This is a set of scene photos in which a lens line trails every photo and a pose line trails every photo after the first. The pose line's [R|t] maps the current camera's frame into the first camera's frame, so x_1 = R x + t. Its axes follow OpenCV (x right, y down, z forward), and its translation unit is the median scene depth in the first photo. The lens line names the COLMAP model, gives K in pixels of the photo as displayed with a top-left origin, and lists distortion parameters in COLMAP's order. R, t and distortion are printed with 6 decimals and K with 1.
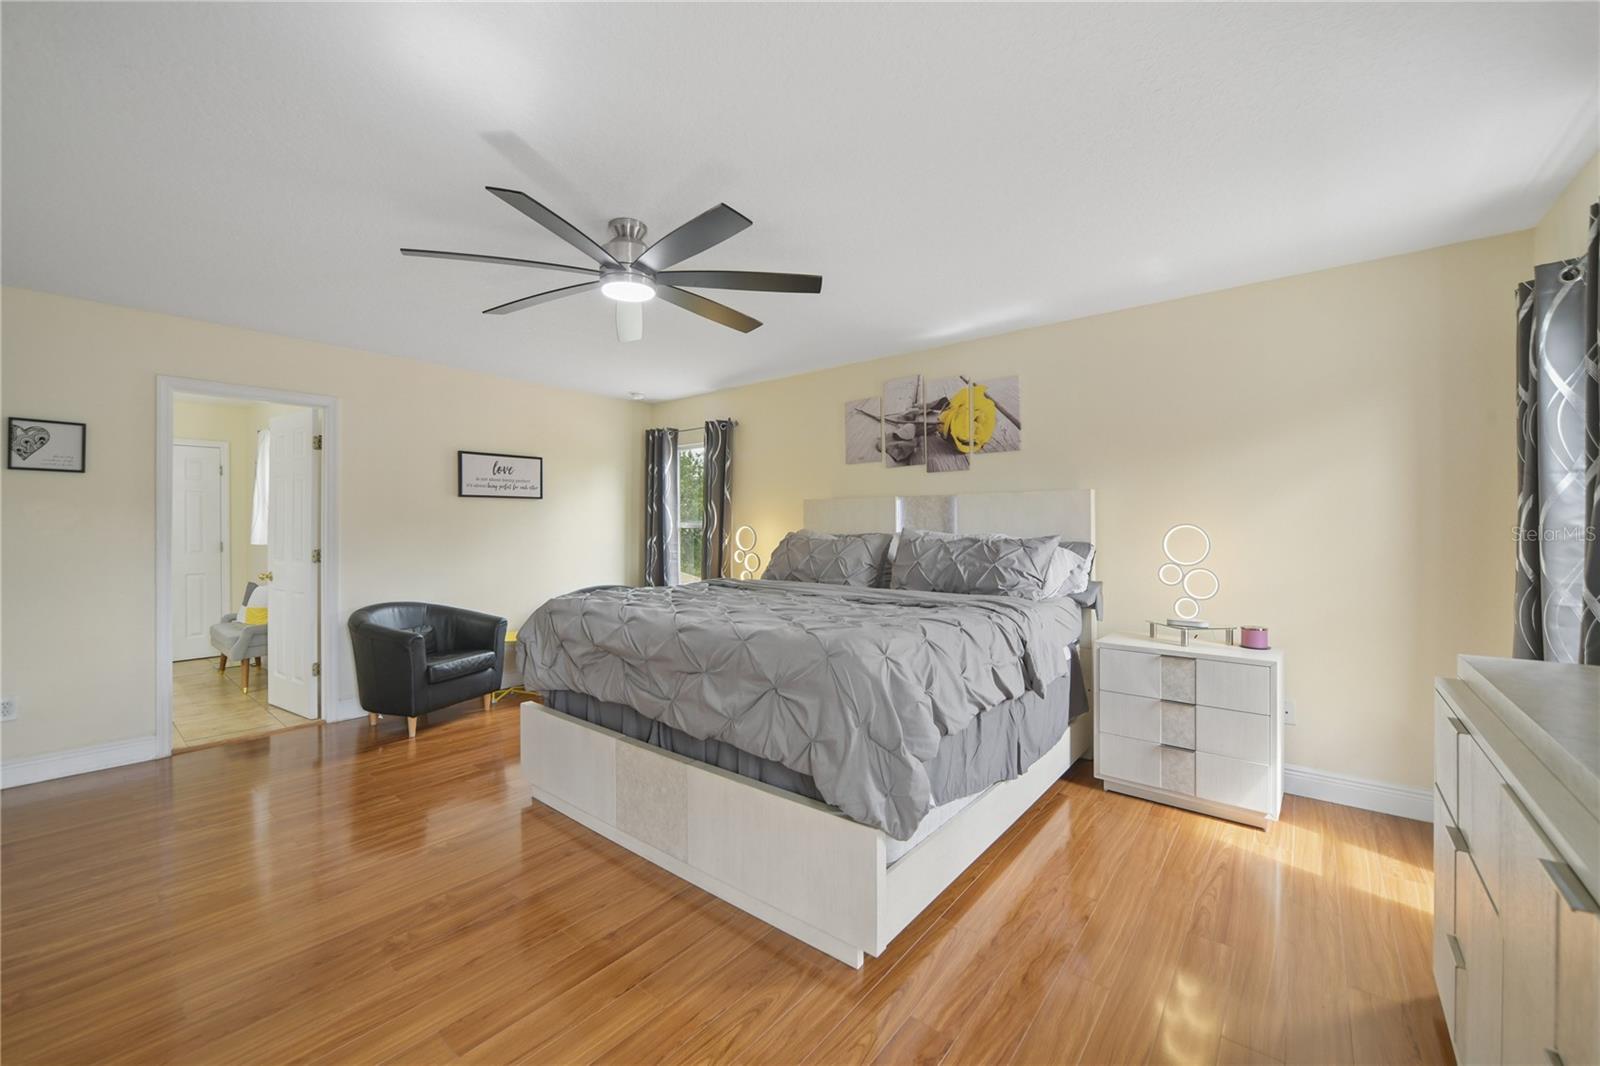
lens RADIAL K [[620.9, 0, 800.6], [0, 620.9, 523.1], [0, 0, 1]] dist [-0.019253, 0.000463]
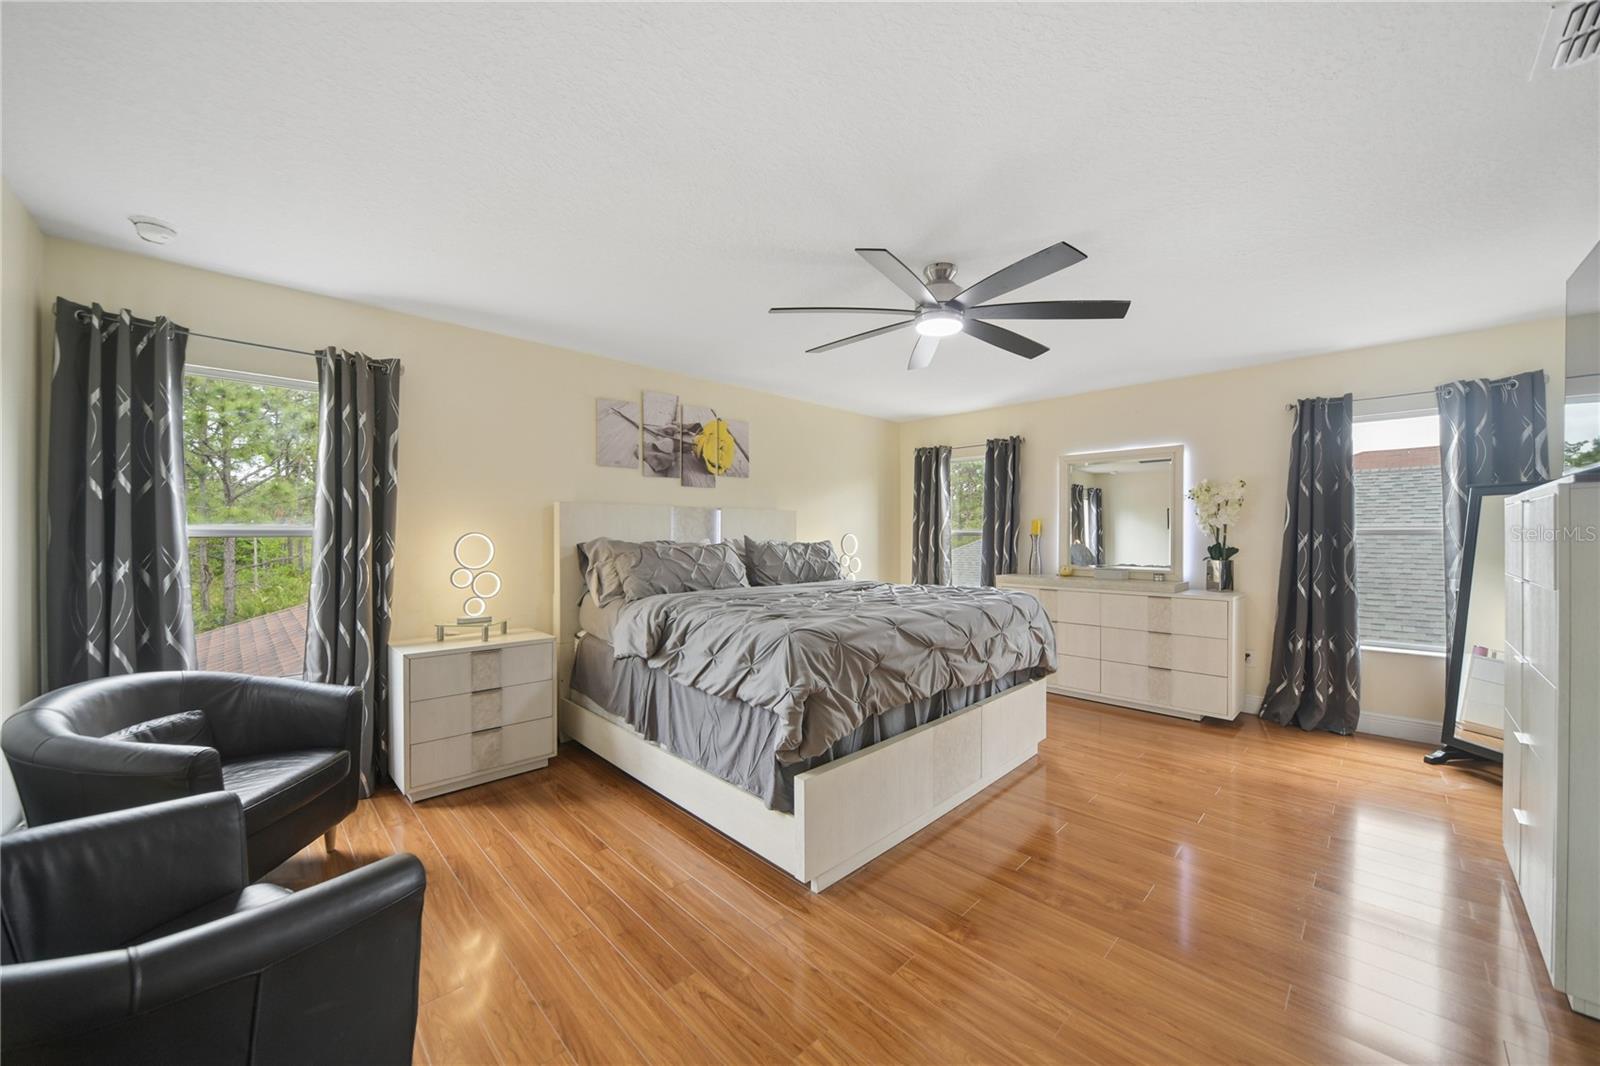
lens RADIAL K [[591.7, 0, 791.3], [0, 591.7, 536.3], [0, 0, 1]] dist [-0.009803, 0.000039]
pose [[0.112822, -0.005042, 0.993602, -0.823616], [-0.005623, 0.999968, 0.005713, 0.001981], [-0.993599, -0.006232, 0.112790, 0.680052]]
